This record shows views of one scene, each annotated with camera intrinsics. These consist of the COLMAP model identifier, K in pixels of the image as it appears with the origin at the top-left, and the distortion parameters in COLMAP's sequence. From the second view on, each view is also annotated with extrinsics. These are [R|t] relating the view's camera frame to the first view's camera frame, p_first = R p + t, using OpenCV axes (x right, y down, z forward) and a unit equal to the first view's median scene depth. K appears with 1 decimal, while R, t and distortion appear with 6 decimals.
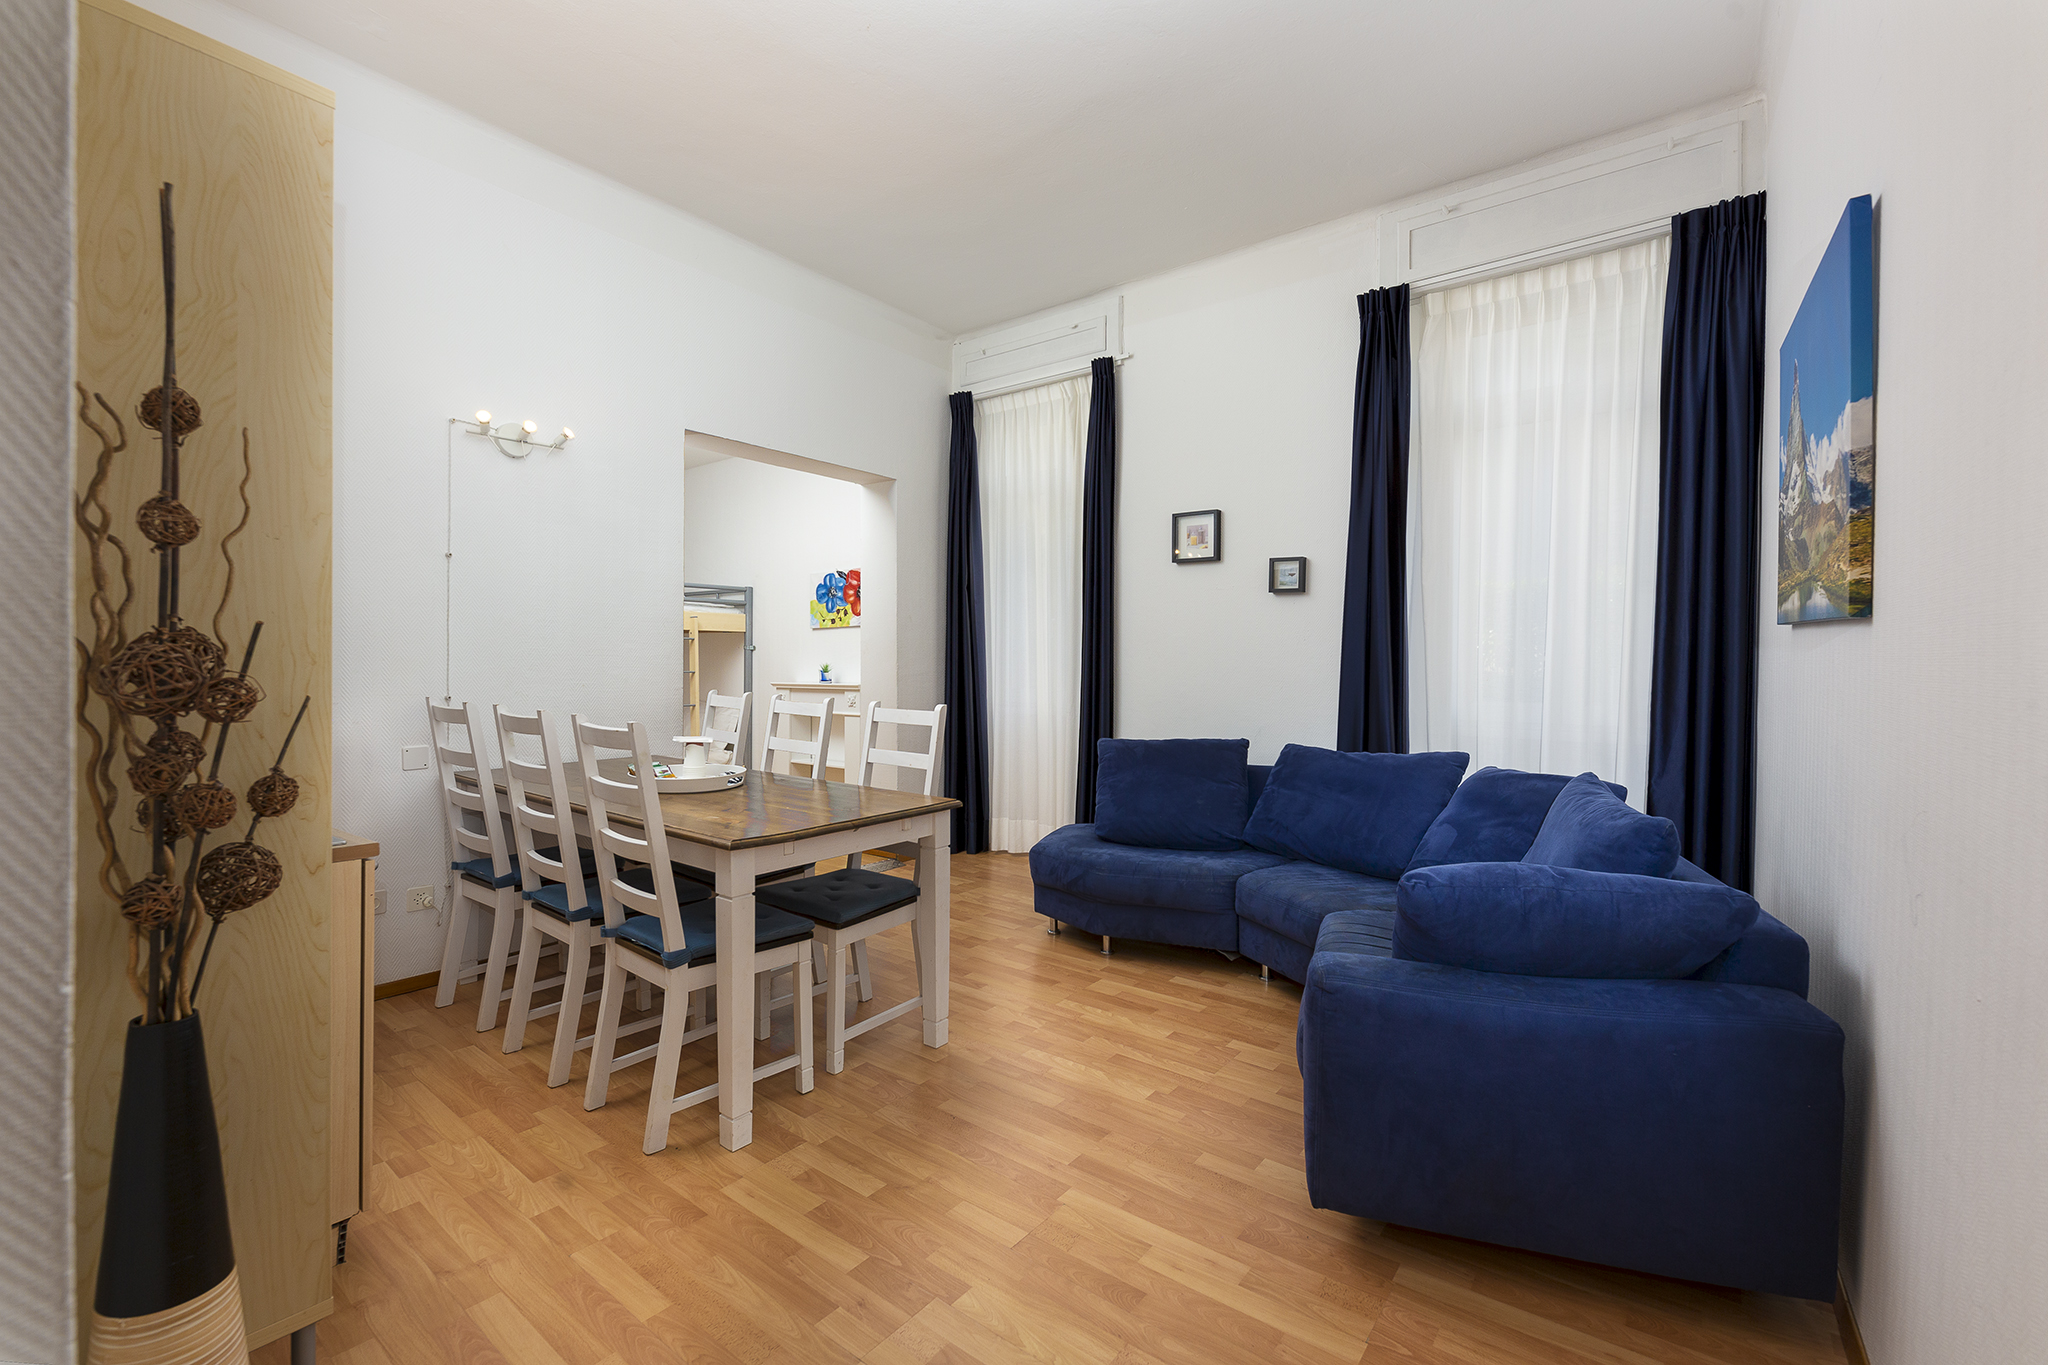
lens RADIAL K [[840.3, 0, 1031.9], [0, 840.3, 655.8], [0, 0, 1]] dist [-0.001409, -0.000147]
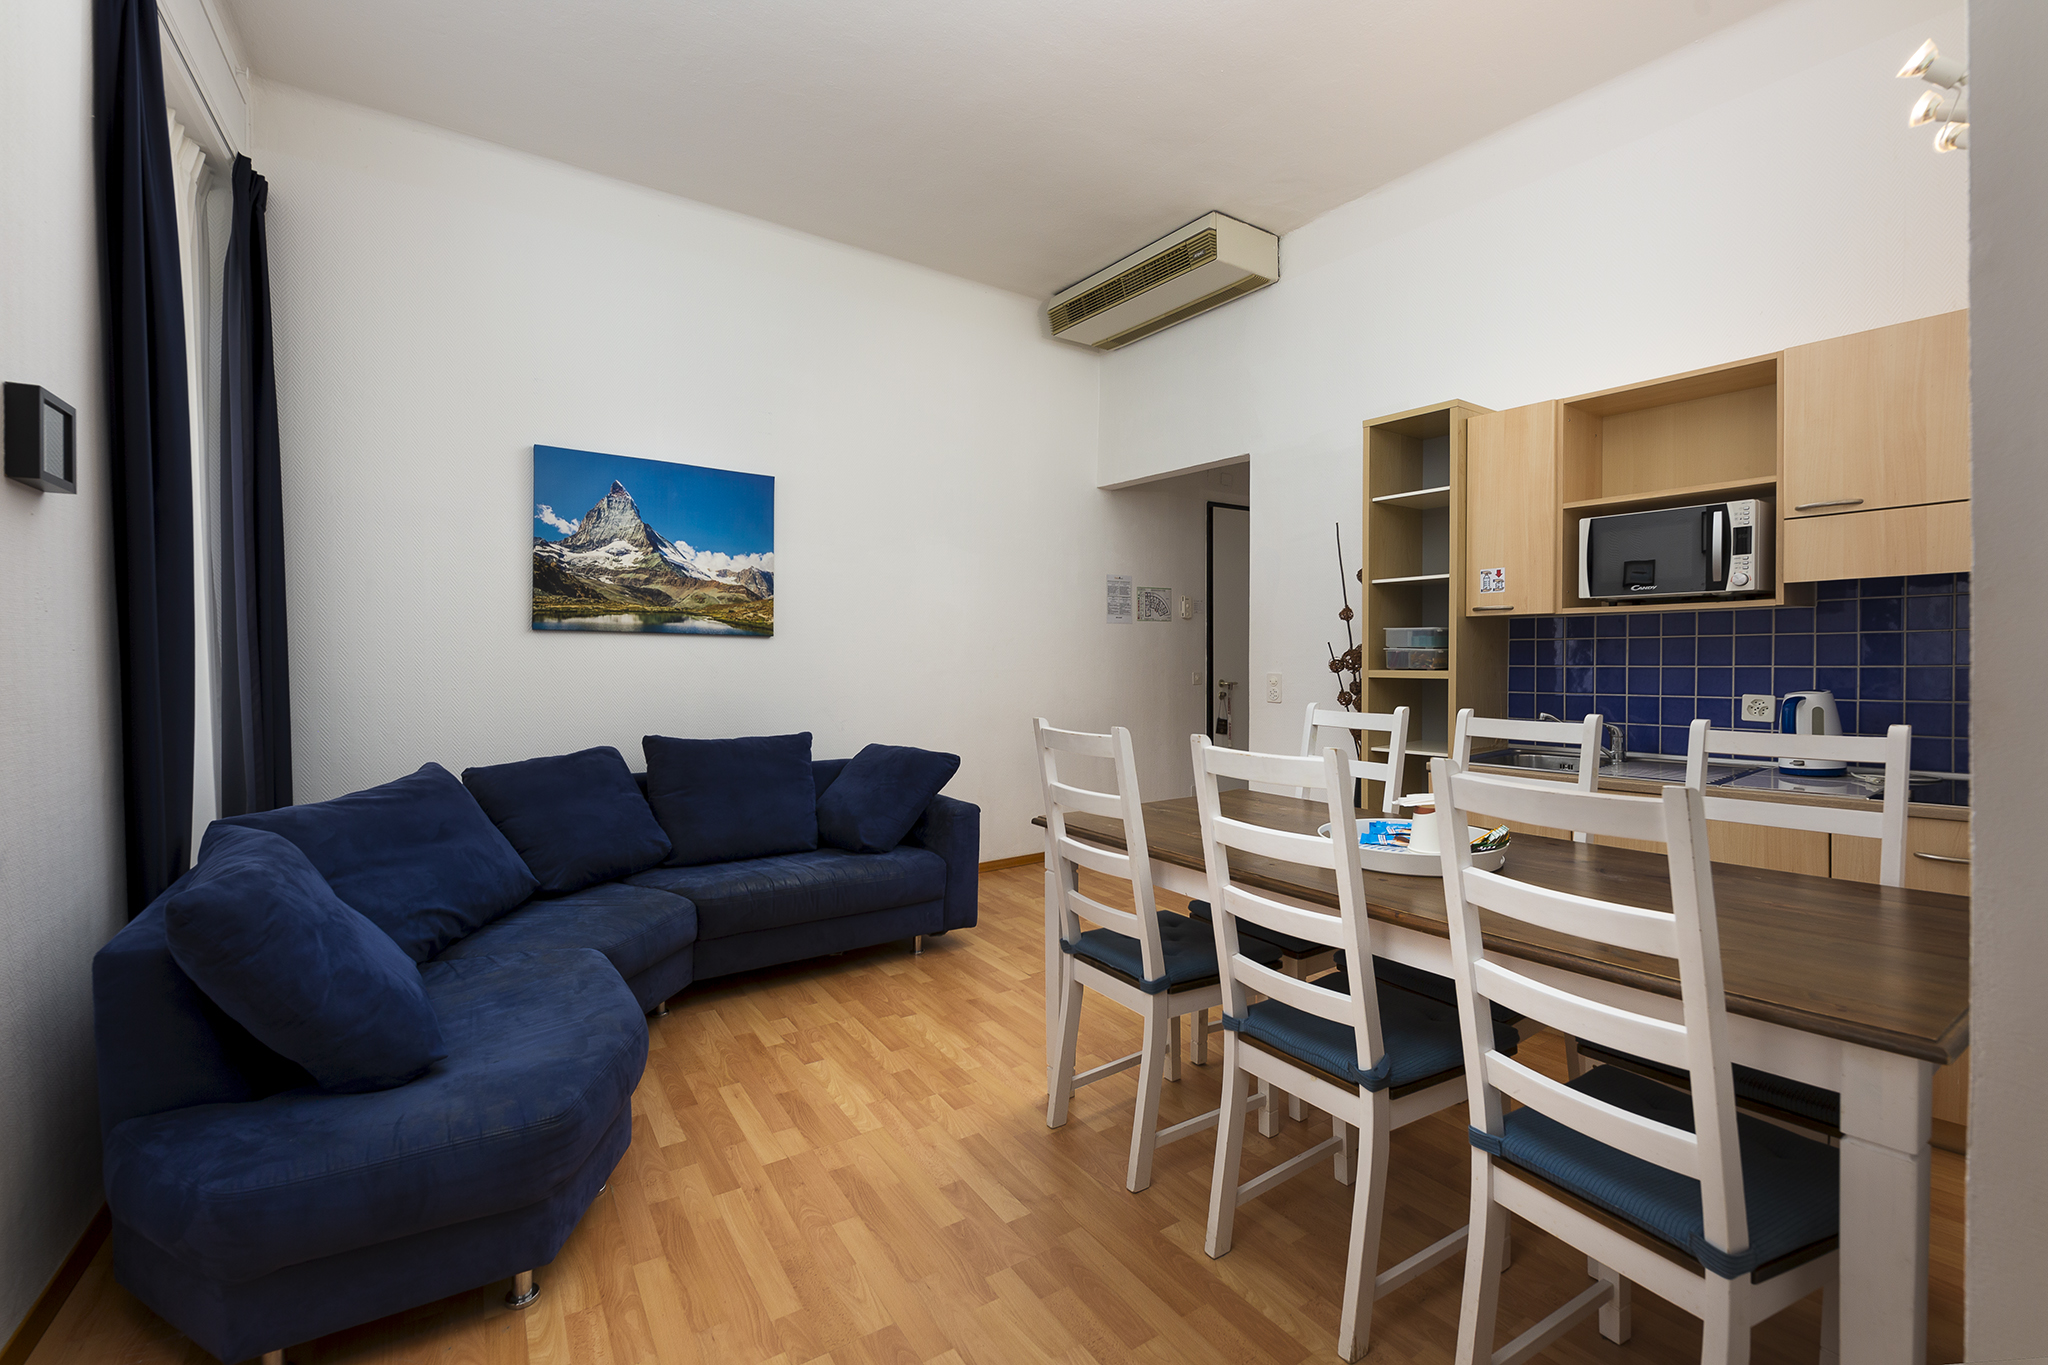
lens RADIAL K [[847.1, 0, 1024.0], [0, 847.1, 682.5], [0, 0, 1]] dist [0.000598, 0.000025]
pose [[-0.941041, -0.014347, 0.337987, -0.366255], [-0.005357, 0.999607, 0.027517, 0.011615], [-0.338249, 0.024084, -0.940748, 1.828691]]
